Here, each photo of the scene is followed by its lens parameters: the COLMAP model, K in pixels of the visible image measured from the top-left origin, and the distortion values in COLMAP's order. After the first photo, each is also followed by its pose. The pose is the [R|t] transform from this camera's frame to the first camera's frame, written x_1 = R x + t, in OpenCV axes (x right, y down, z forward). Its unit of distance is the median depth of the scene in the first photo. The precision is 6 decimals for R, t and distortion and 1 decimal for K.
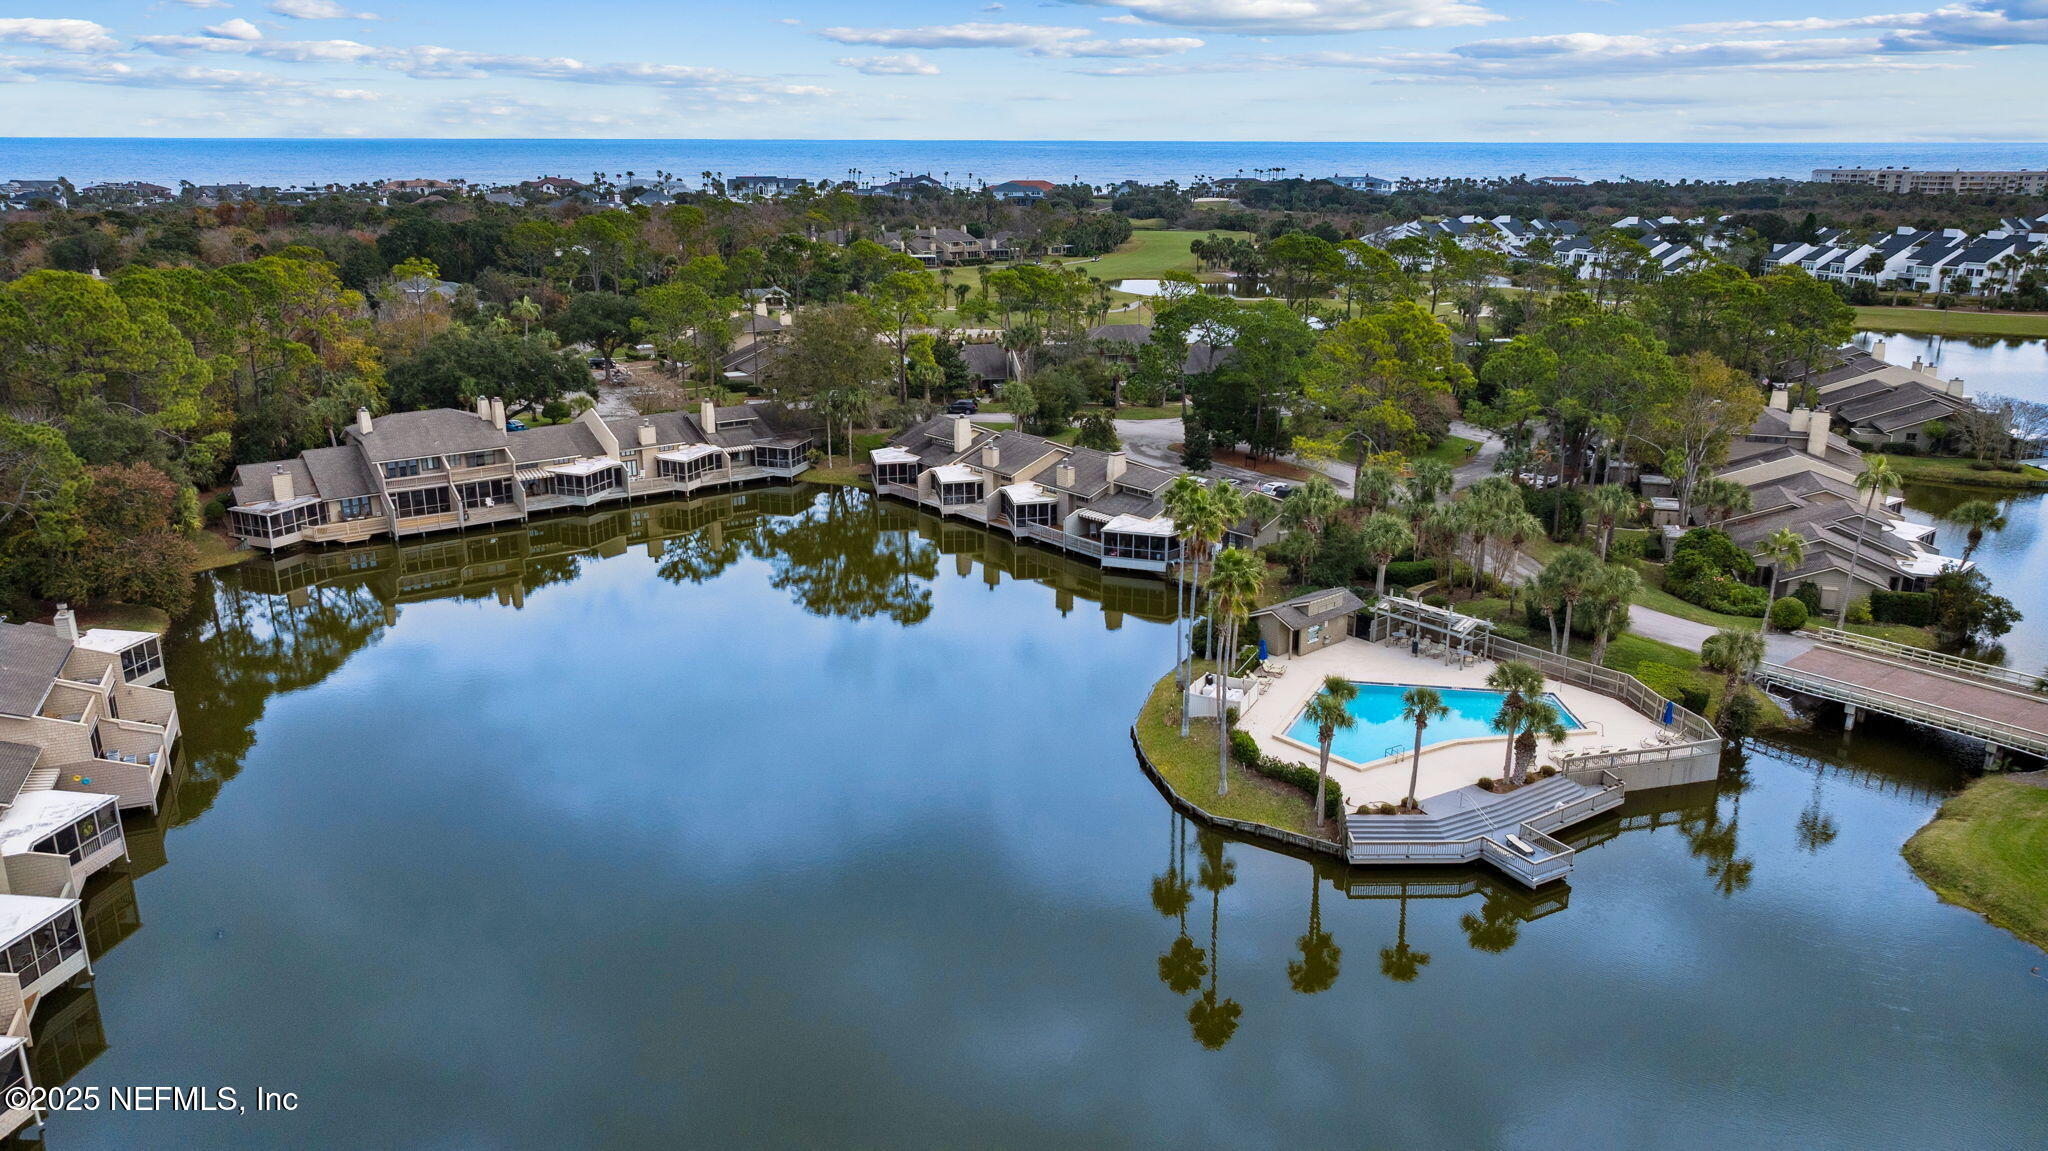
lens RADIAL K [[1434.9, 0, 1024.0], [0, 1434.9, 575.5], [0, 0, 1]] dist [-0.005742, -0.043610]
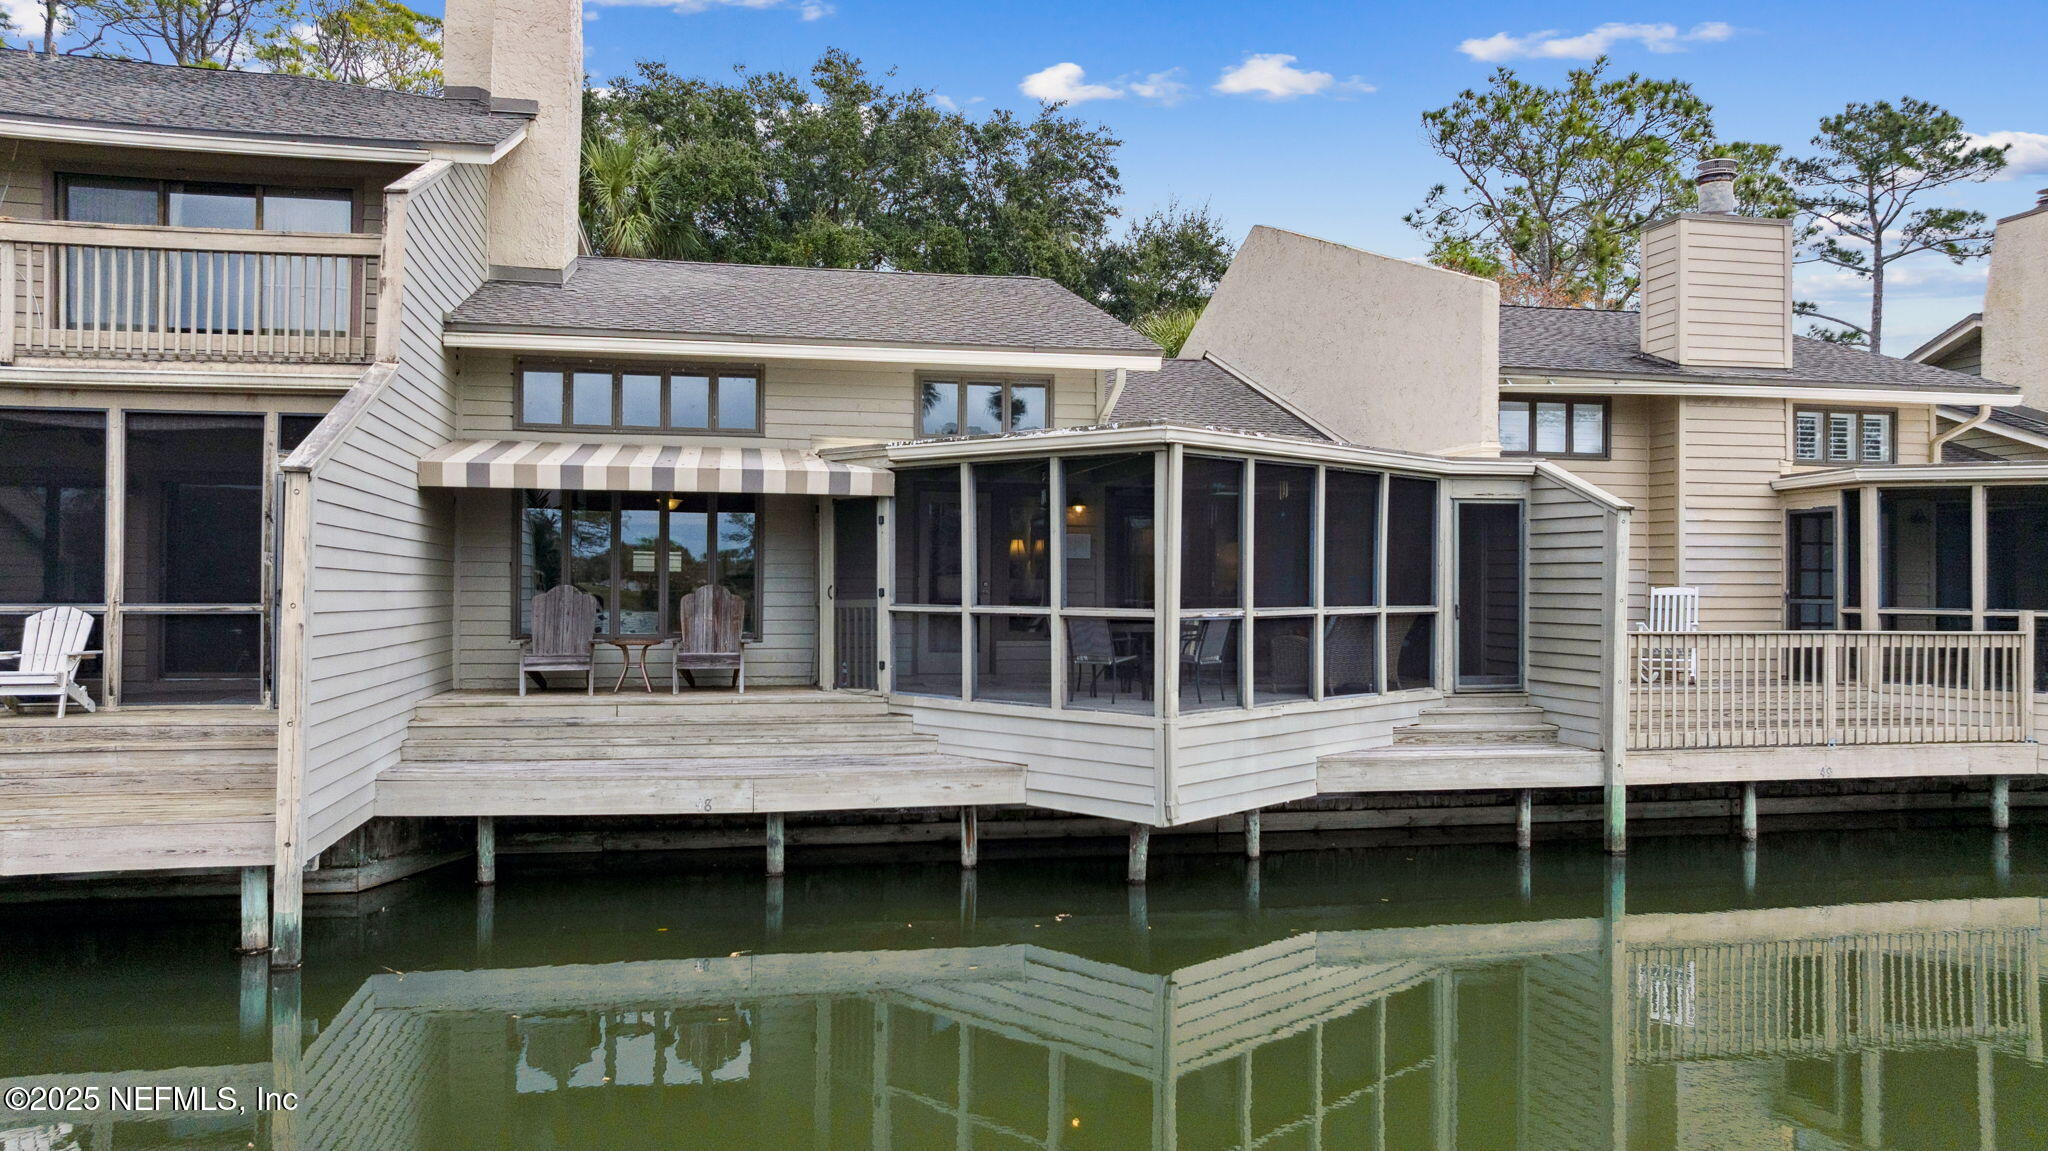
lens RADIAL K [[1434.9, 0, 1024.0], [0, 1434.9, 575.5], [0, 0, 1]] dist [-0.005742, -0.043610]
pose [[0.917282, 0.005390, -0.398202, -0.274217], [-0.122801, 0.955011, -0.269952, -0.038395], [0.378832, 0.296522, 0.876676, 0.902179]]
